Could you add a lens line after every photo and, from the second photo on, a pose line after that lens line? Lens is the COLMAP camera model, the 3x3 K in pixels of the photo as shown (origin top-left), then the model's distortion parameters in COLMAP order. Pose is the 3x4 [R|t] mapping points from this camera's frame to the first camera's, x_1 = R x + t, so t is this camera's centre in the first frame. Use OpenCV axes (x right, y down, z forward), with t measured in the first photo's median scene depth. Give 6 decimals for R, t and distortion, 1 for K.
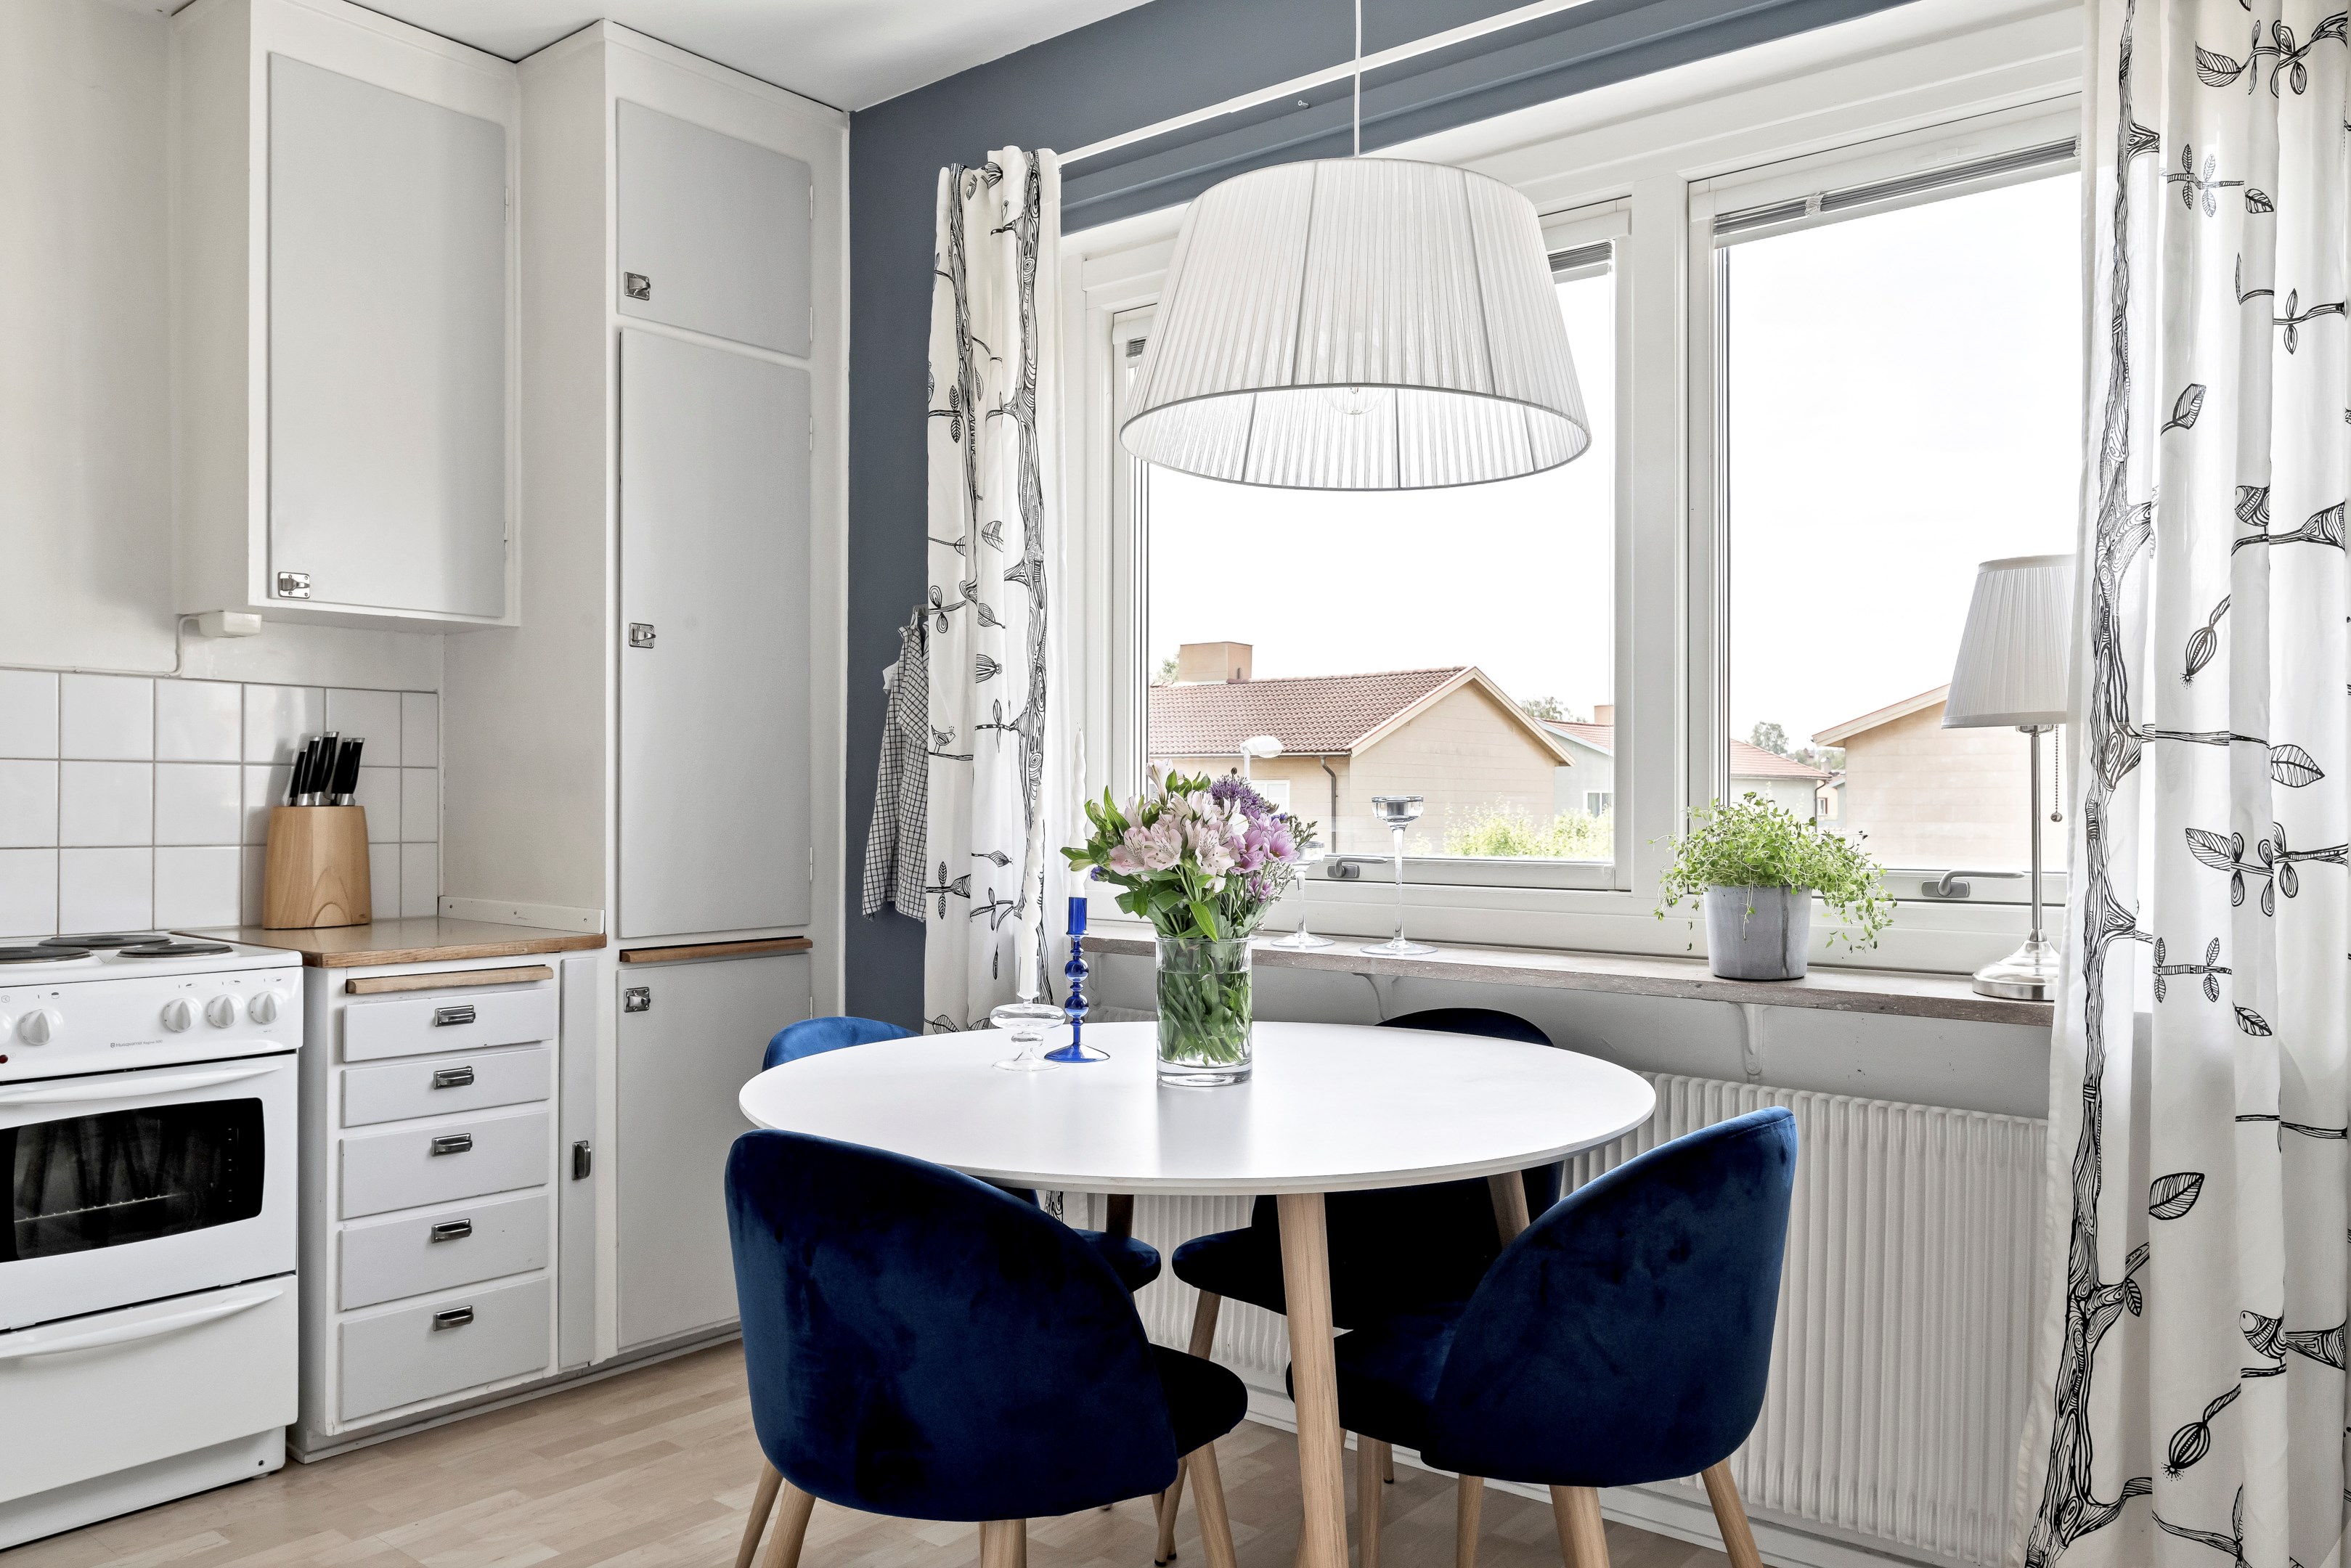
lens RADIAL K [[1691.1, 0, 1170.2], [0, 1691.1, 795.6], [0, 0, 1]] dist [-0.008603, -0.002213]
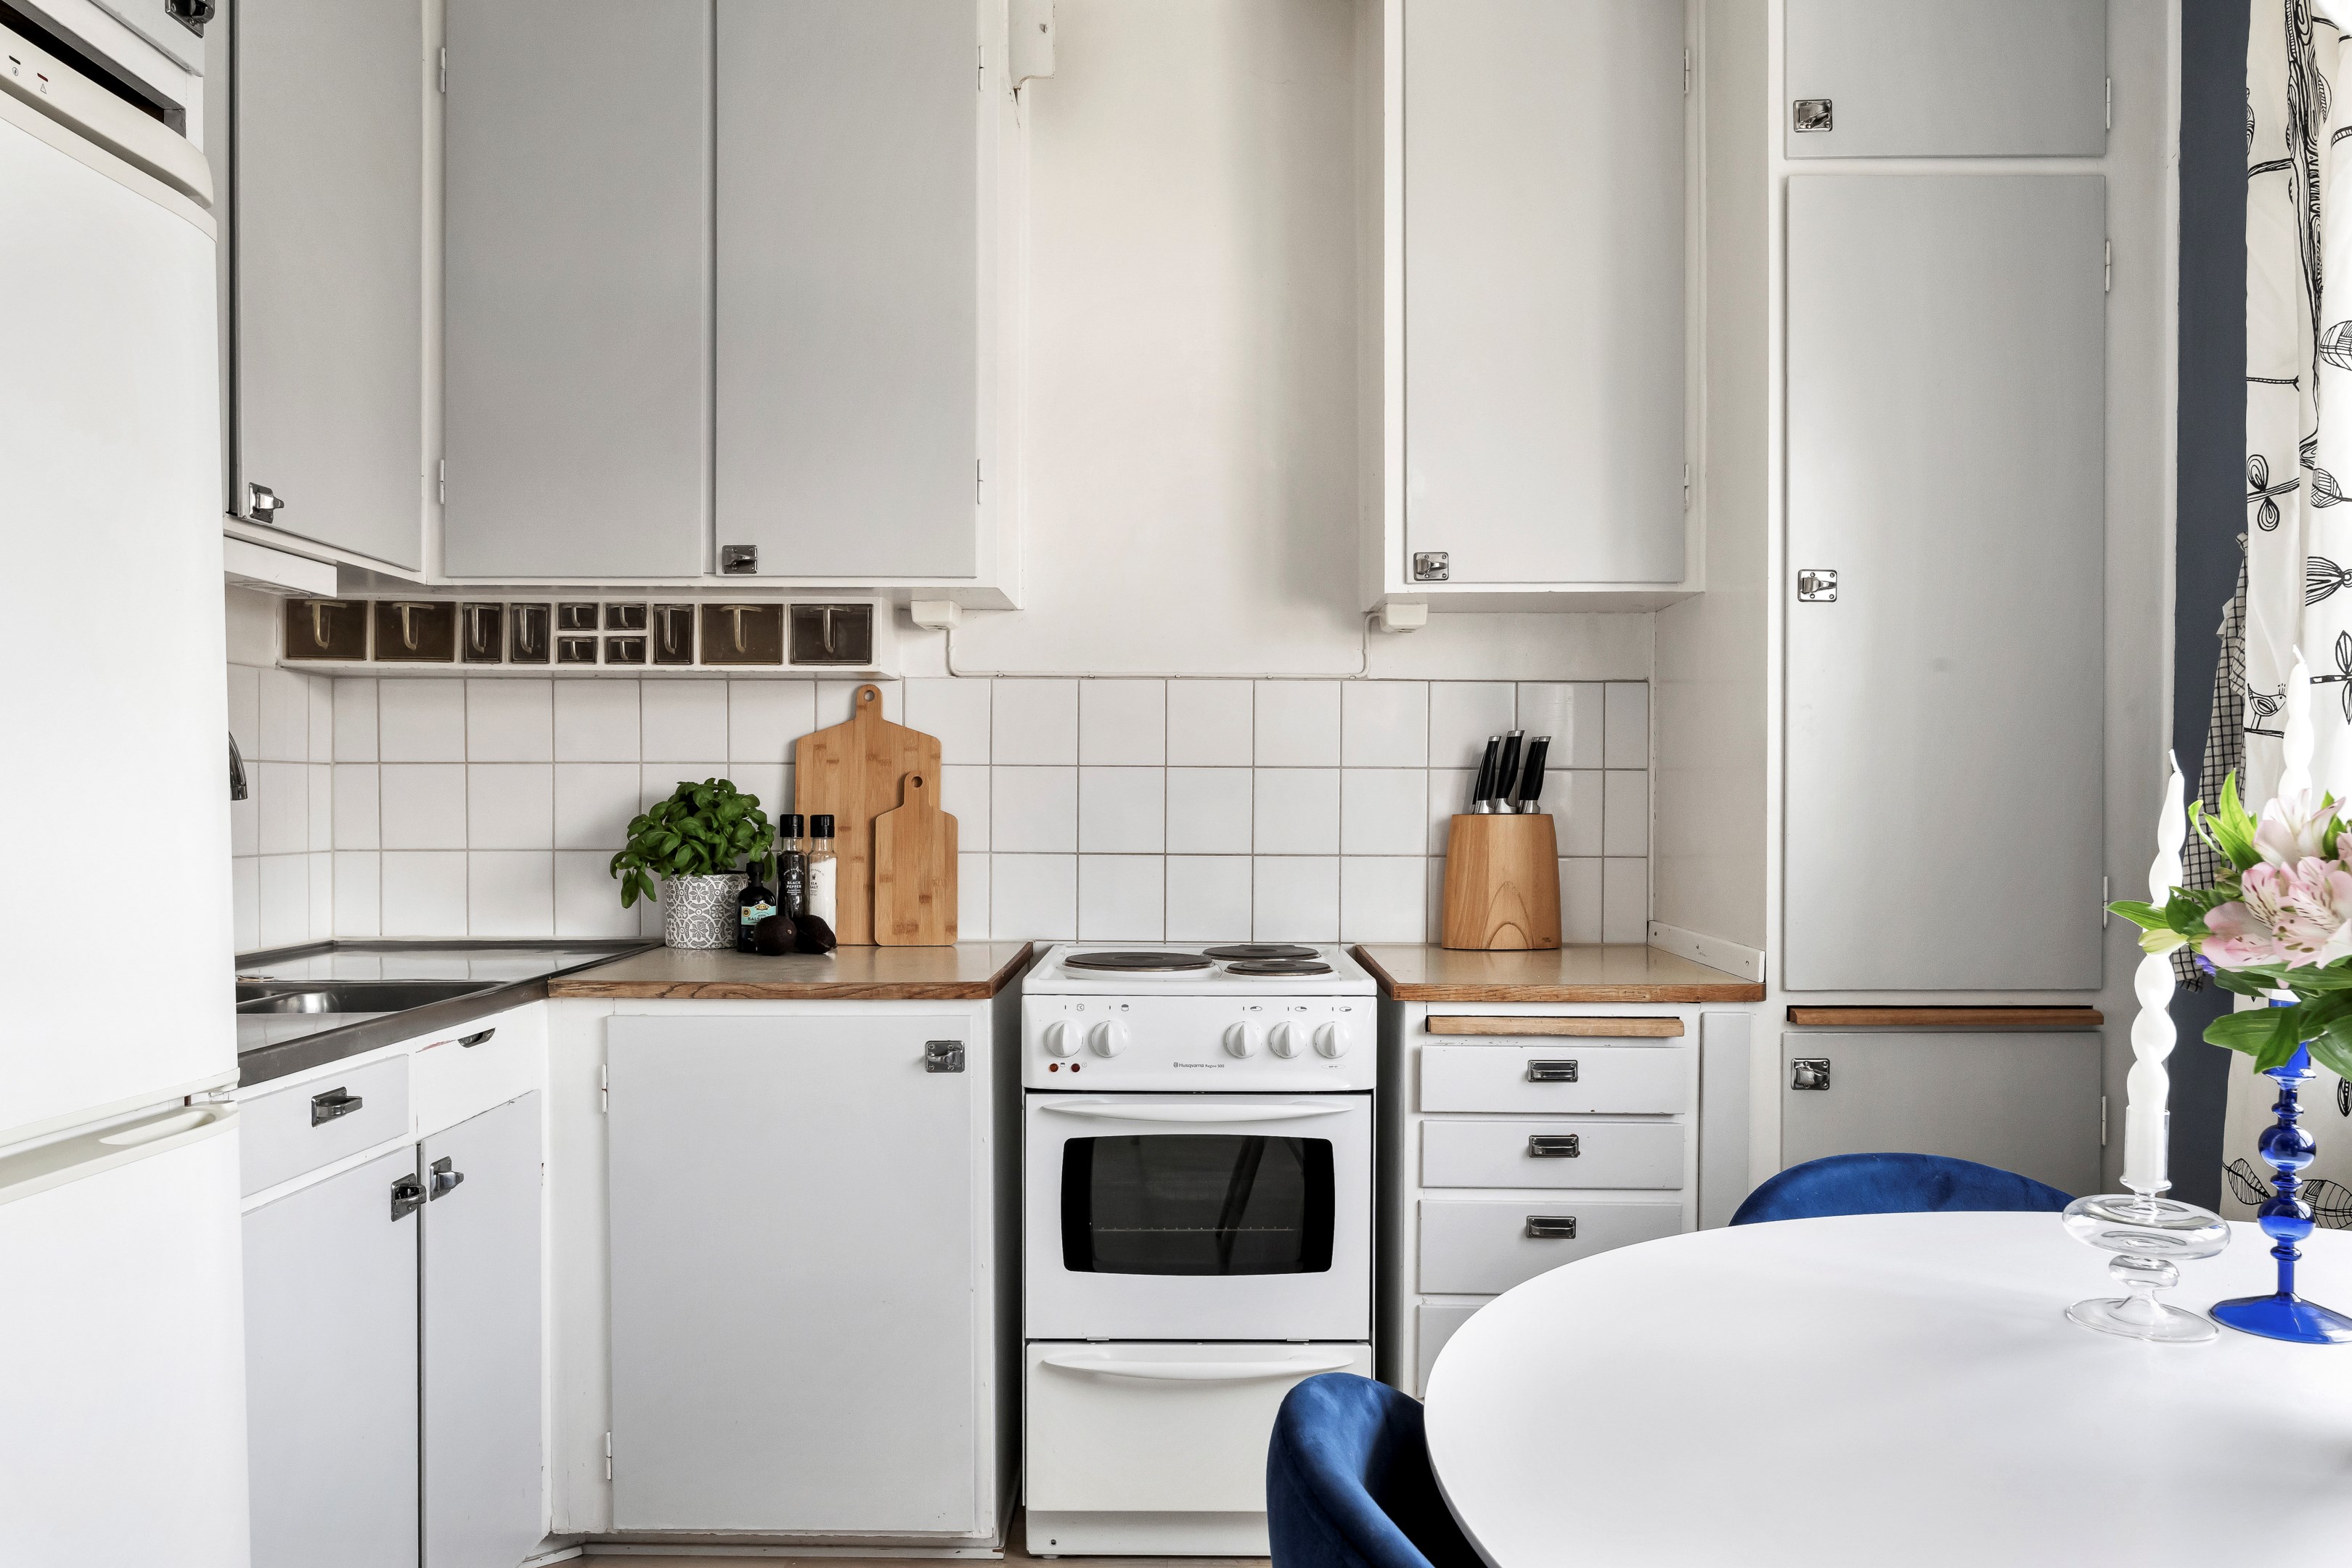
lens RADIAL K [[1690.4, 0, 1191.3], [0, 1690.4, 828.4], [0, 0, 1]] dist [-0.010673, -0.000755]
pose [[0.627075, 0.009047, -0.778907, 0.094454], [0.002170, 0.999908, 0.013361, 0.001490], [0.778956, -0.010069, 0.626998, 0.323634]]
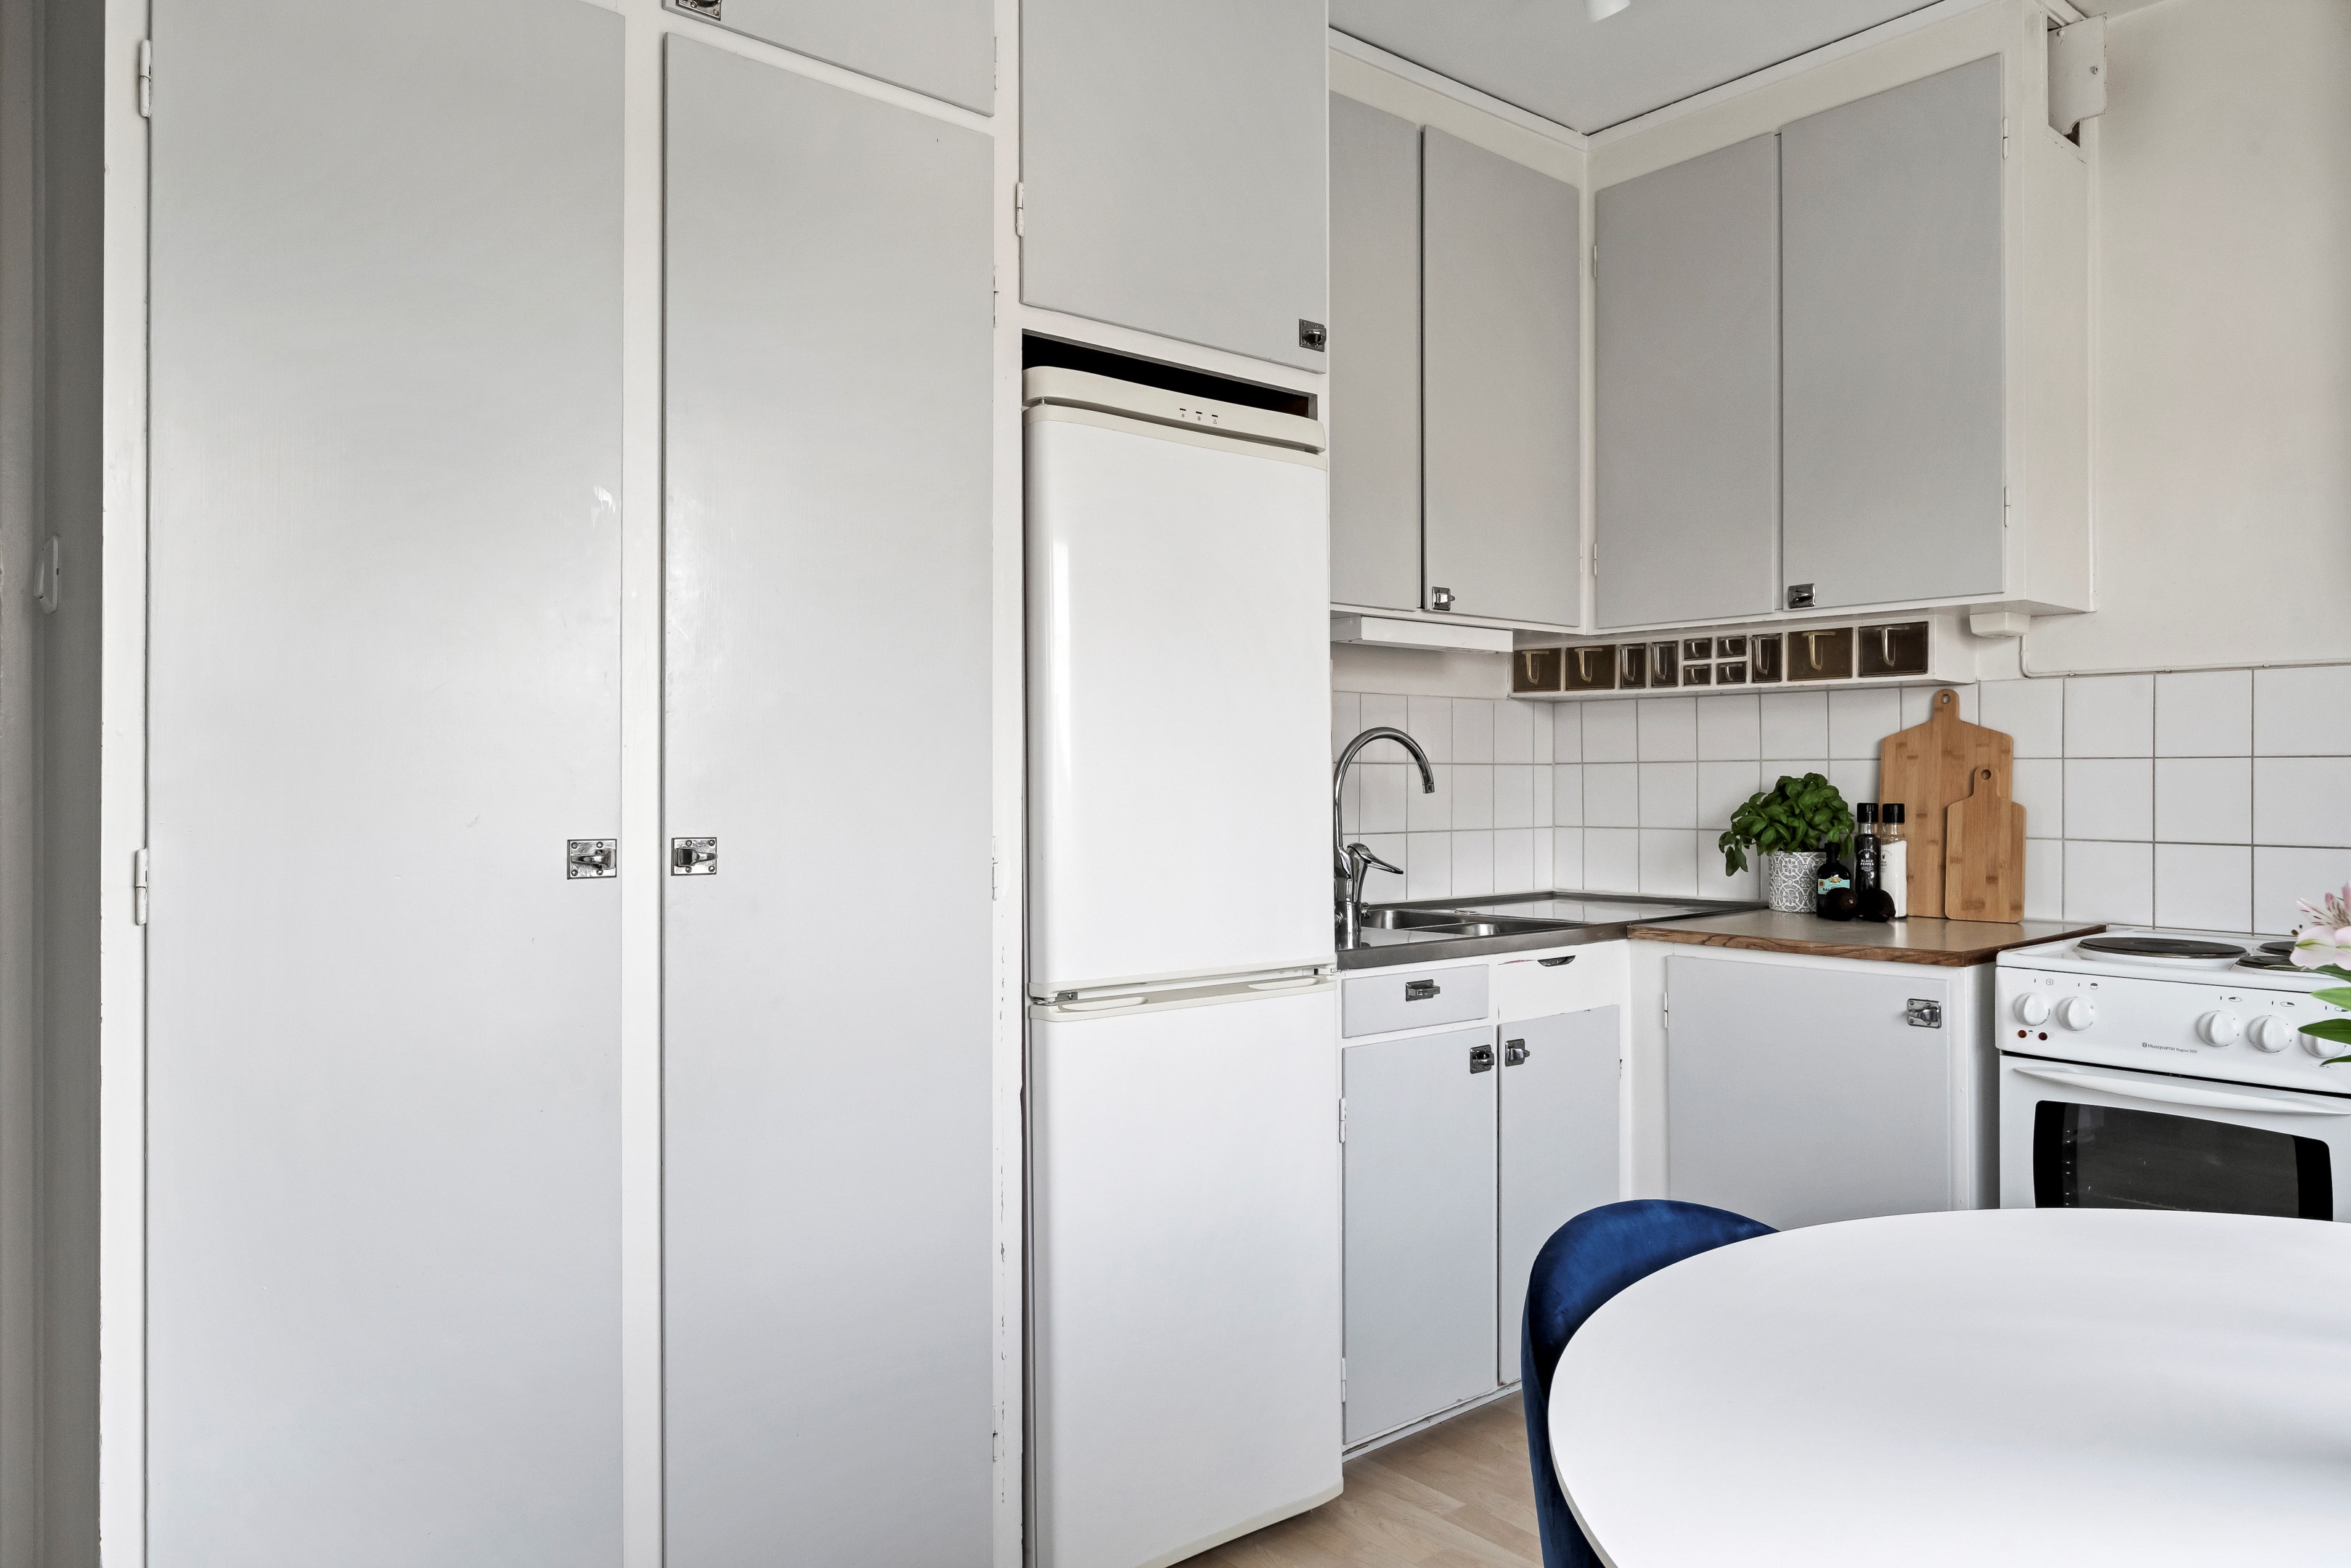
lens RADIAL K [[1548.0, 0, 1192.8], [0, 1548.0, 775.8], [0, 0, 1]] dist [-0.004848, 0.000554]
pose [[-0.175053, -0.007666, -0.984529, 0.297947], [0.003525, 0.999958, -0.008413, -0.005001], [0.984553, -0.004943, -0.175018, 0.477077]]
